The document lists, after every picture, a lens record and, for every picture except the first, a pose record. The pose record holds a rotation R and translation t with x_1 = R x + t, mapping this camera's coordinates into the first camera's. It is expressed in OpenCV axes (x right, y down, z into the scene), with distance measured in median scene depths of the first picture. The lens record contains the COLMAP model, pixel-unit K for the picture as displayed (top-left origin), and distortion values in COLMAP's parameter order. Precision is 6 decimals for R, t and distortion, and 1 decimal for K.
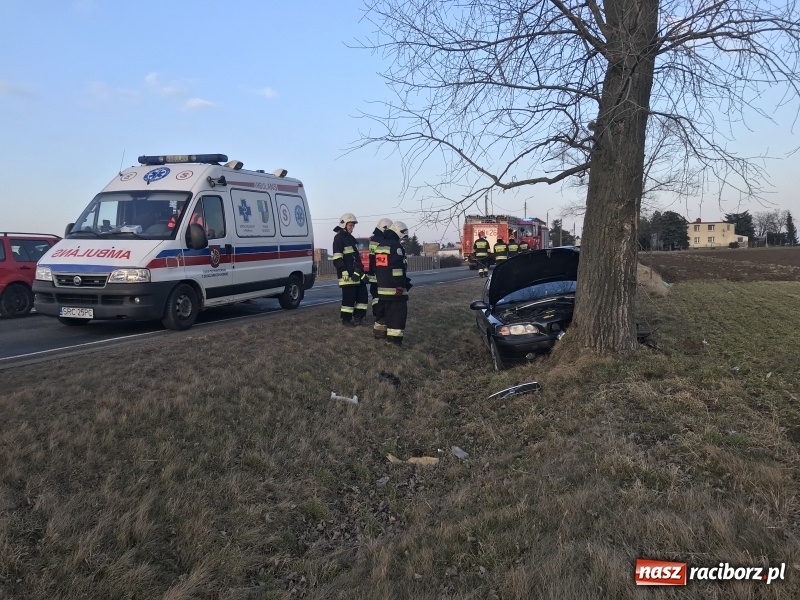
lens RADIAL K [[639.9, 0, 410.8], [0, 639.9, 292.4], [0, 0, 1]] dist [0.055842, -0.004653]
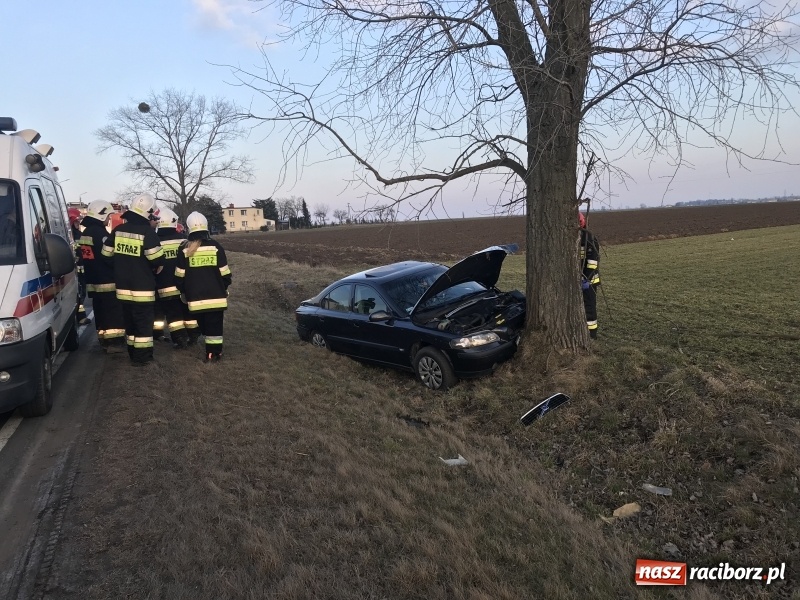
lens RADIAL K [[646.1, 0, 400.6], [0, 646.1, 289.2], [0, 0, 1]] dist [0.070409, -0.070099]
pose [[0.777369, -0.083028, 0.623542, -0.409074], [0.072310, 0.996475, 0.042537, -0.051354], [-0.624875, 0.012022, 0.780632, 0.277766]]
